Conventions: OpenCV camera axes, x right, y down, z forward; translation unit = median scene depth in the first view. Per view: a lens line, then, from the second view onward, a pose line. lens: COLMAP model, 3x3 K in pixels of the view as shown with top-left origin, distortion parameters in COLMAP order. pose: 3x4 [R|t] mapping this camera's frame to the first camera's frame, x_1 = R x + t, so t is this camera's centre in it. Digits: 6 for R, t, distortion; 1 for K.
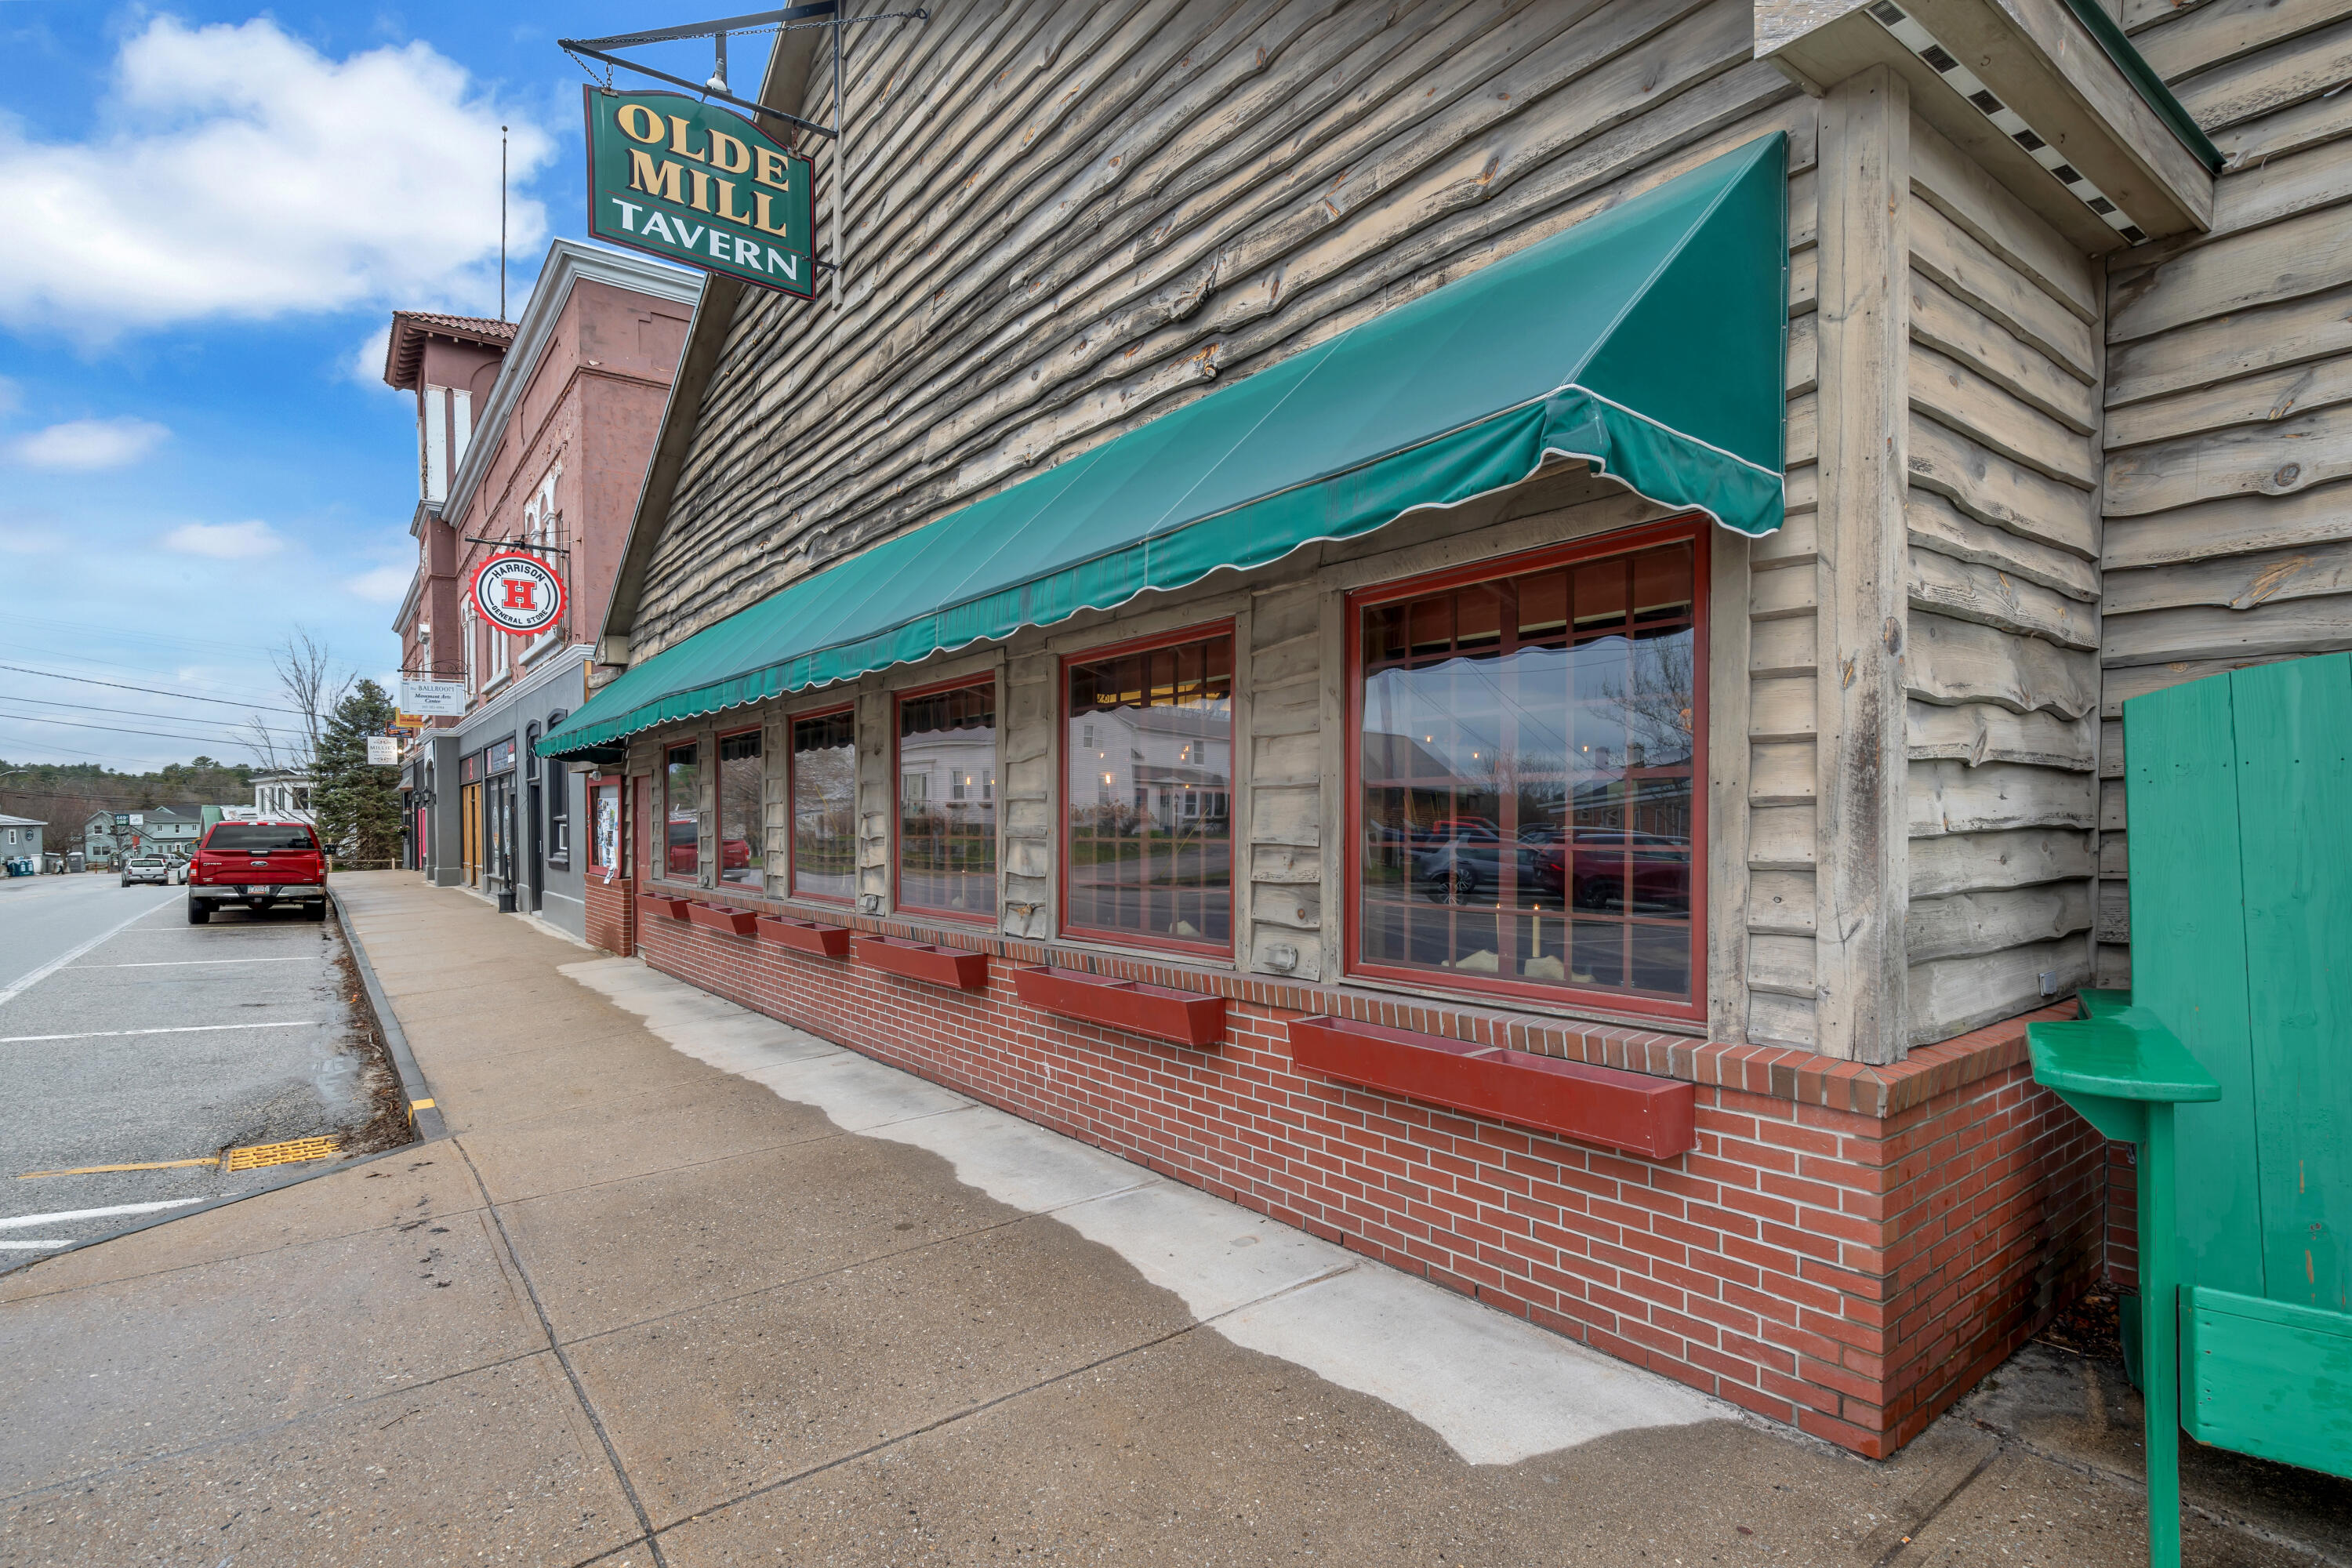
lens RADIAL K [[1114.5, 0, 1178.4], [0, 1114.5, 823.8], [0, 0, 1]] dist [-0.000385, 0.000258]
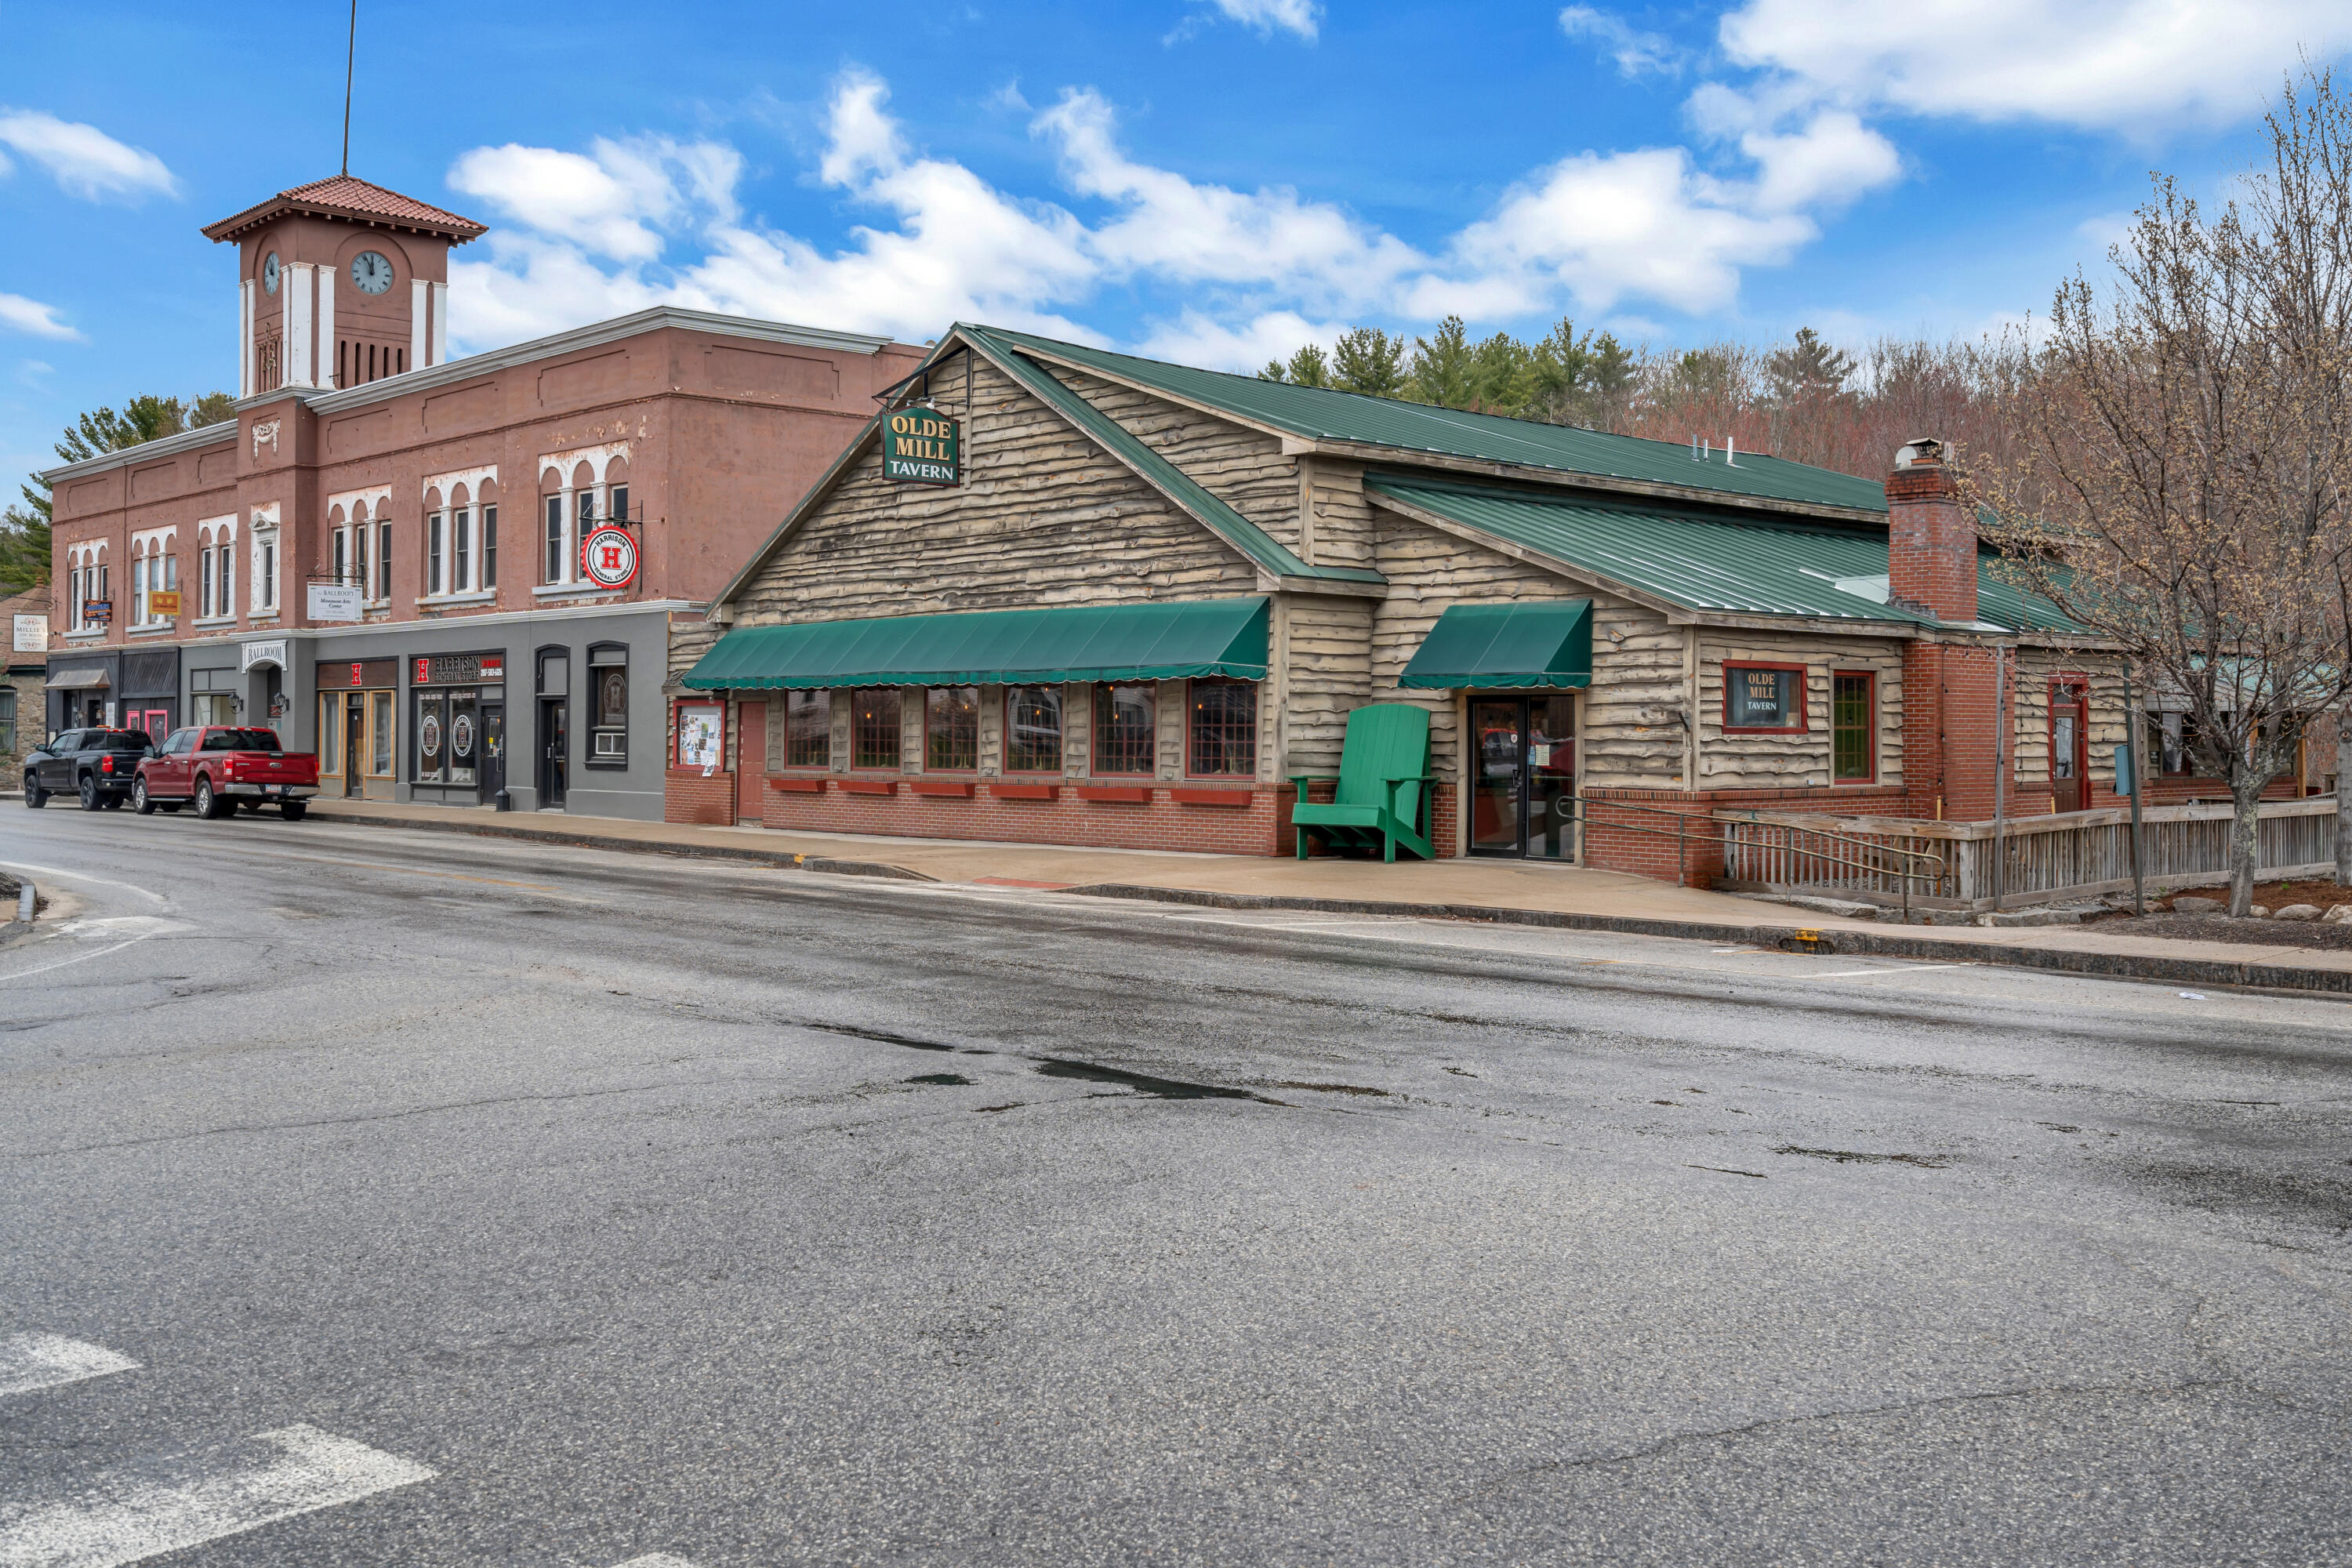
lens RADIAL K [[2409.1, 0, 1162.4], [0, 2409.1, 638.5], [0, 0, 1]] dist [0.013391, 0.010173]
pose [[0.997992, 0.014898, 0.061564, -0.313504], [-0.012132, 0.998910, -0.045075, 0.027962], [-0.062168, 0.044237, 0.997085, -5.162602]]
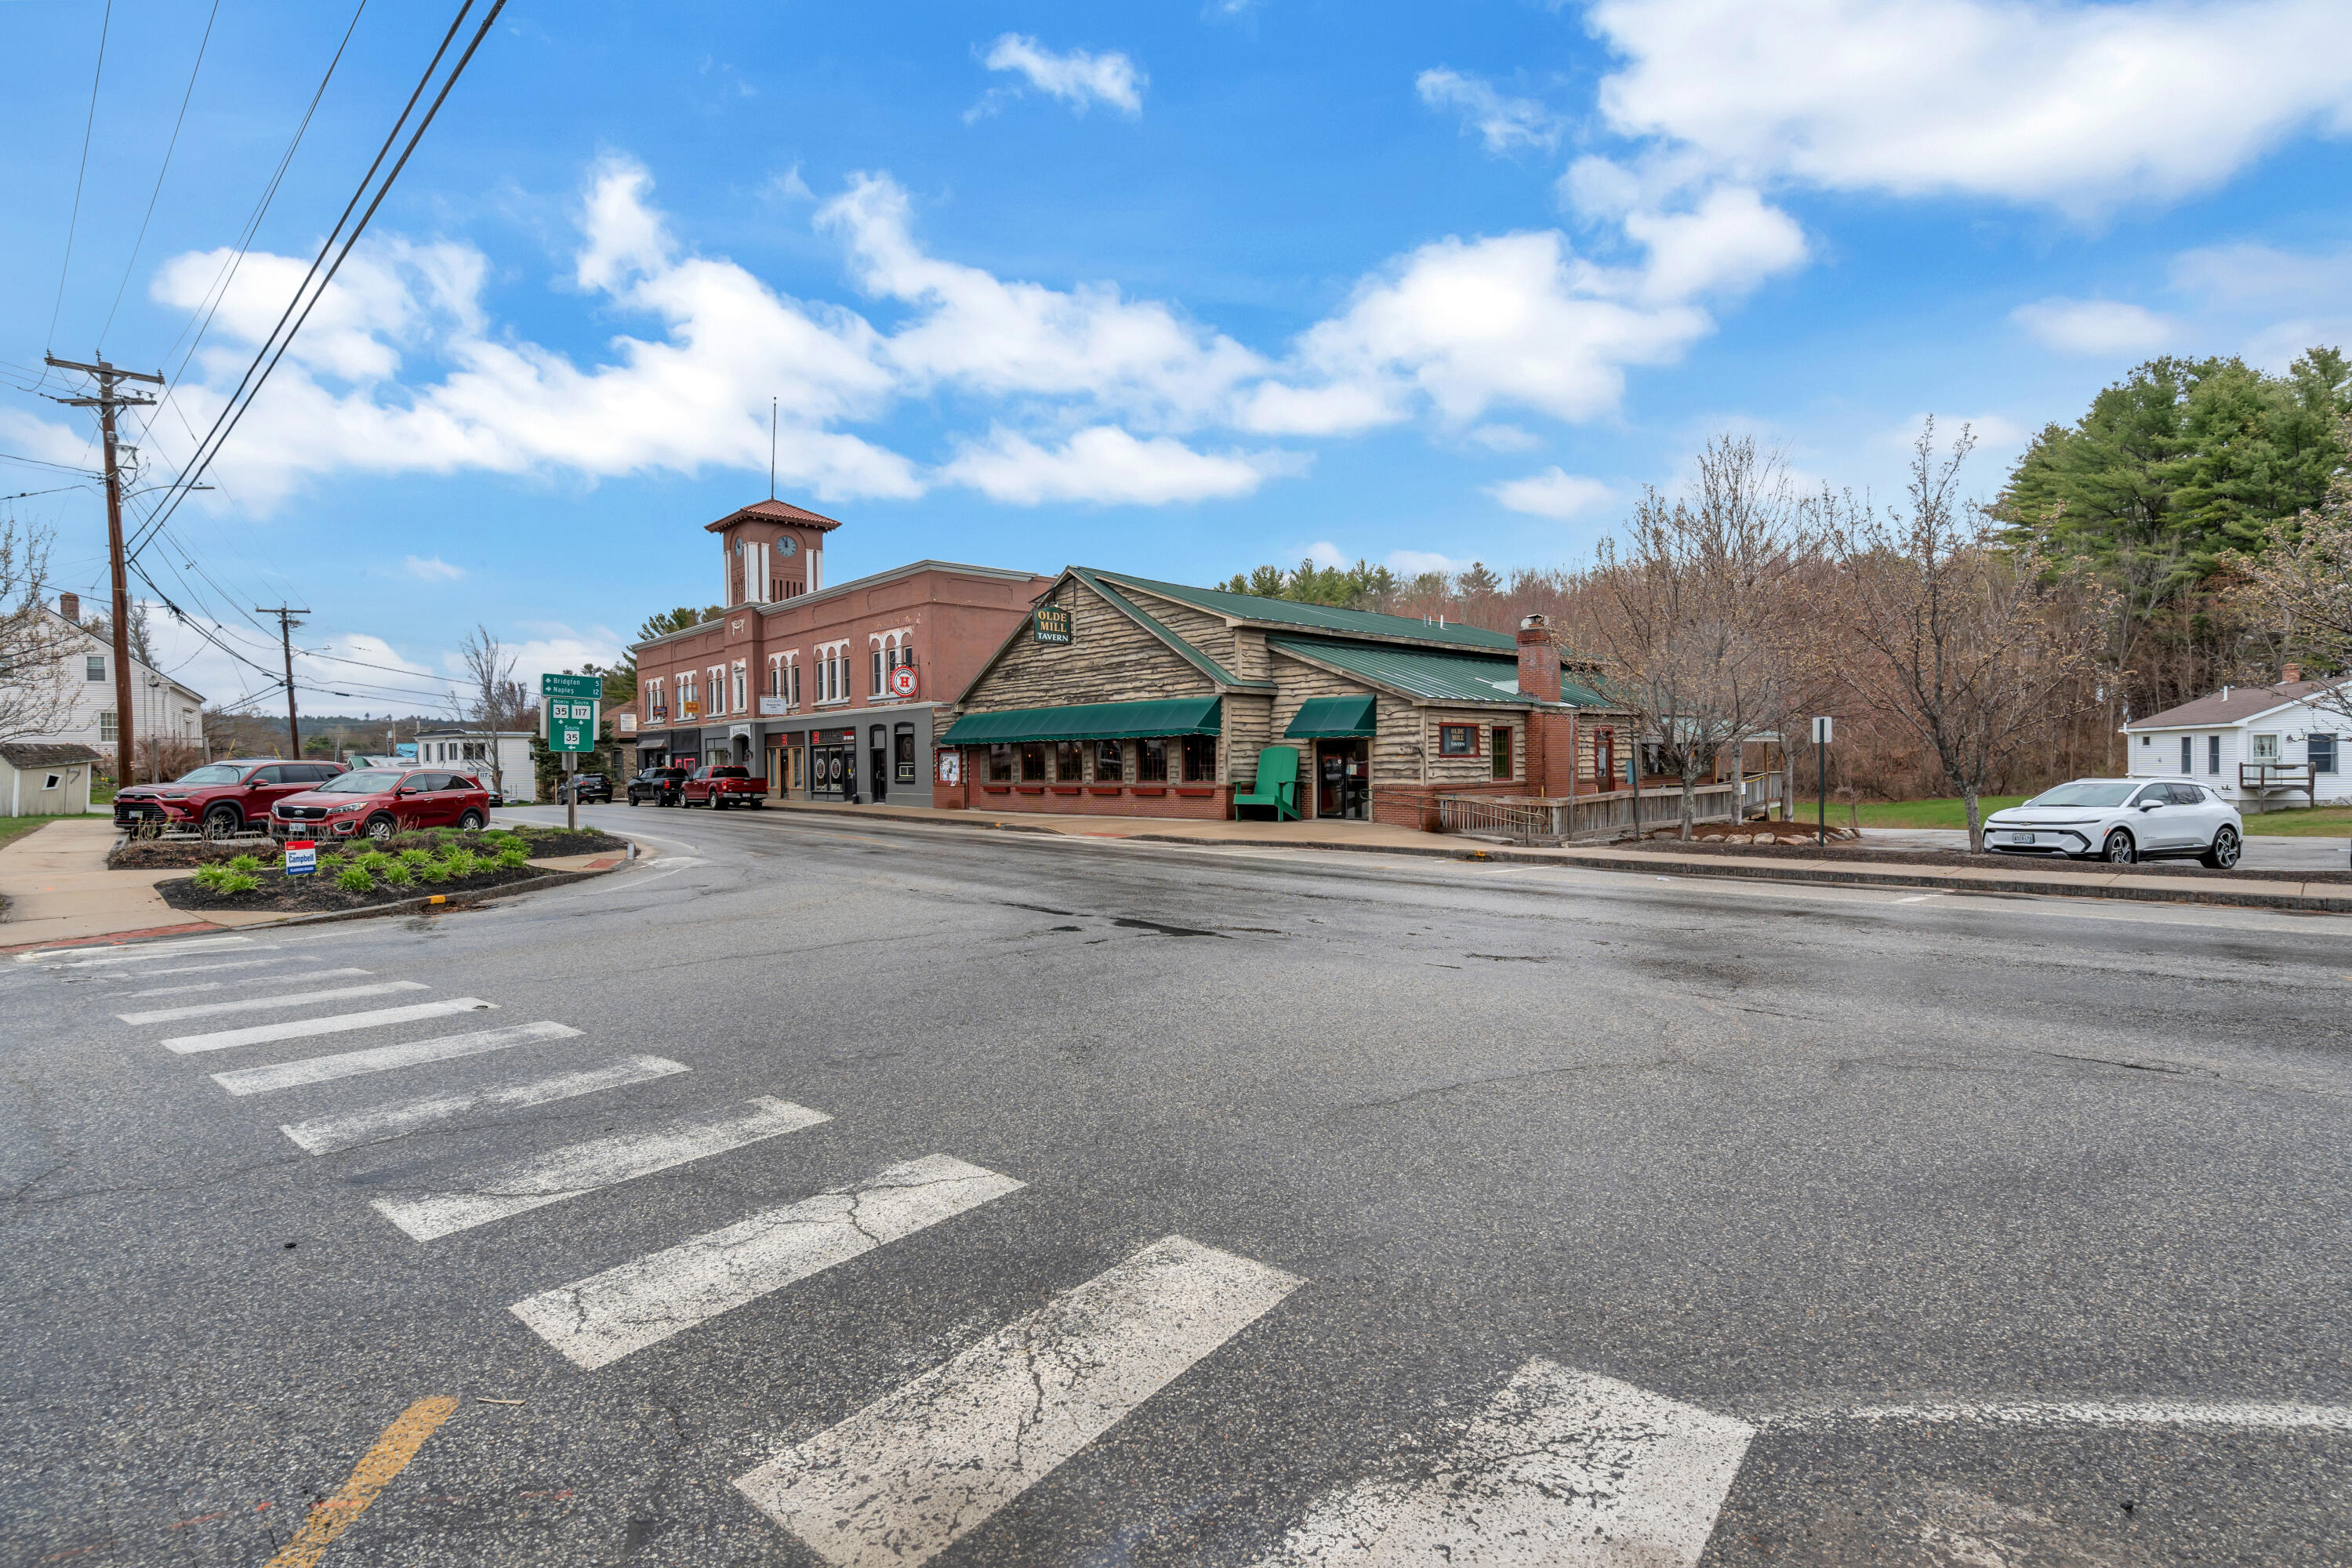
lens RADIAL K [[1126.6, 0, 1177.3], [0, 1126.6, 757.6], [0, 0, 1]] dist [0.001230, 0.001776]
pose [[0.997903, -0.003648, 0.064618, -0.277550], [0.004122, 0.999966, -0.007198, 0.009013], [-0.064590, 0.007449, 0.997884, -4.971549]]
